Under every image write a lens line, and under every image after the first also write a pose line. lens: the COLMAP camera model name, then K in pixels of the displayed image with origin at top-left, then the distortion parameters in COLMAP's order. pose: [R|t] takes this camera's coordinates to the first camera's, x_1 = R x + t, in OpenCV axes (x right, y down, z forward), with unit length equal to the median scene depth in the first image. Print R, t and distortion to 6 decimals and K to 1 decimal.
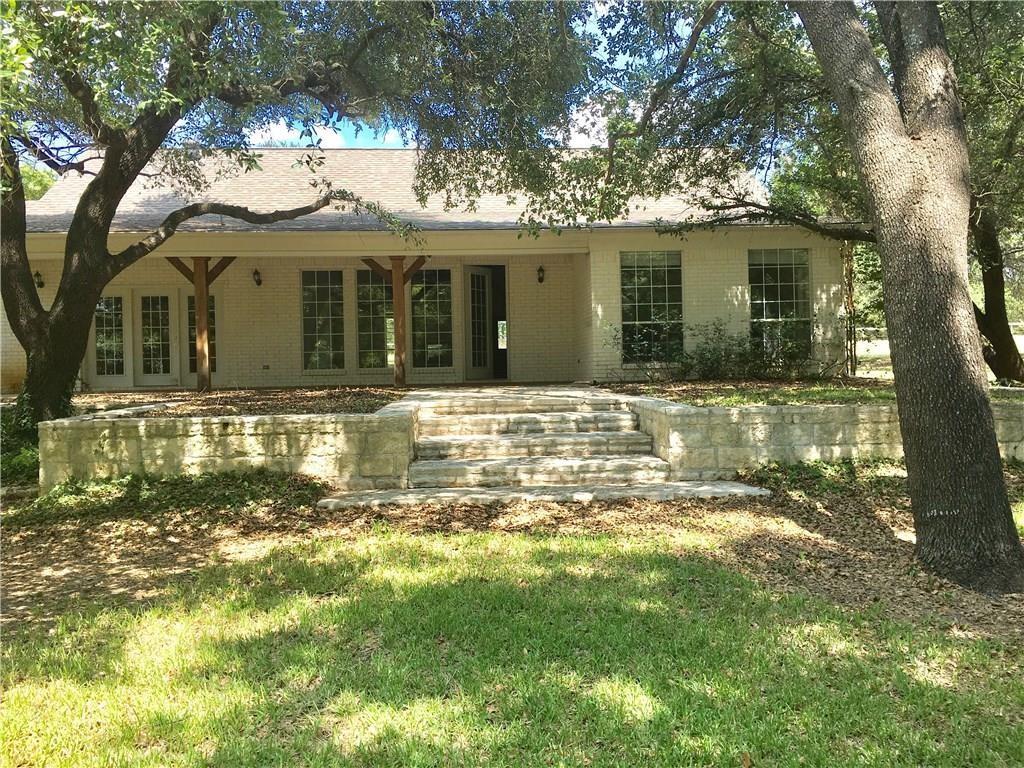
lens RADIAL K [[885.1, 0, 510.9], [0, 885.1, 379.9], [0, 0, 1]] dist [0.111711, -0.166790]
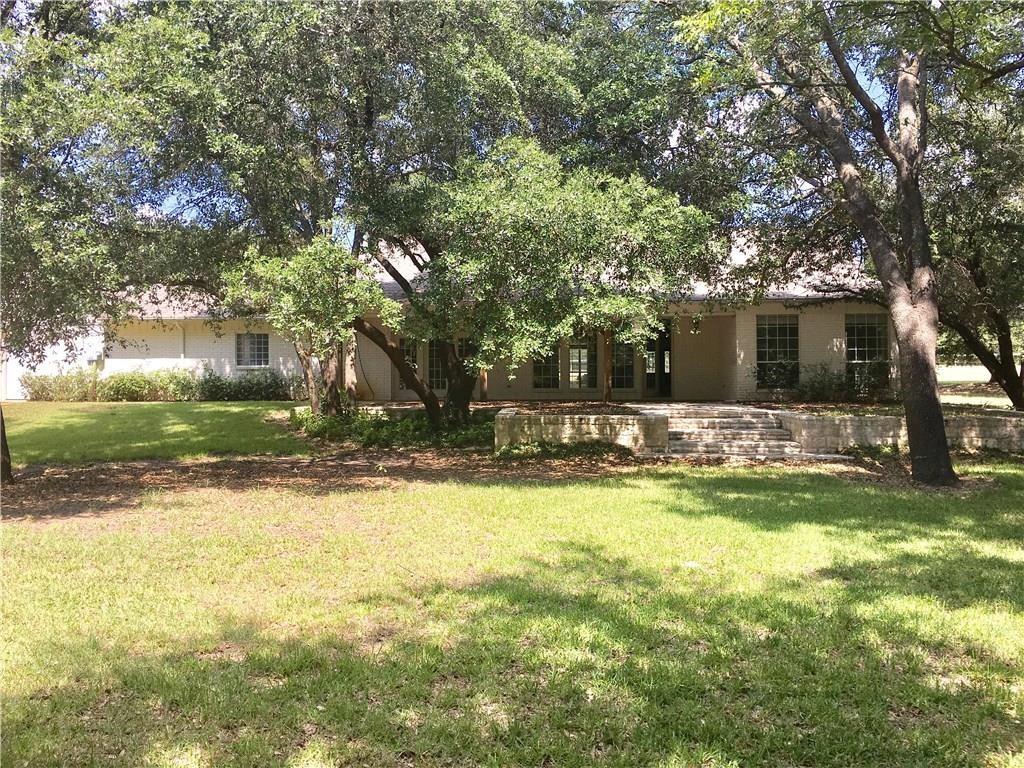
lens RADIAL K [[885.1, 0, 510.9], [0, 885.1, 379.9], [0, 0, 1]] dist [0.111711, -0.166790]
pose [[0.995115, 0.017045, -0.097239, -0.268036], [-0.018576, 0.999717, -0.014861, -0.007451], [0.096958, 0.016595, 0.995150, -1.021532]]
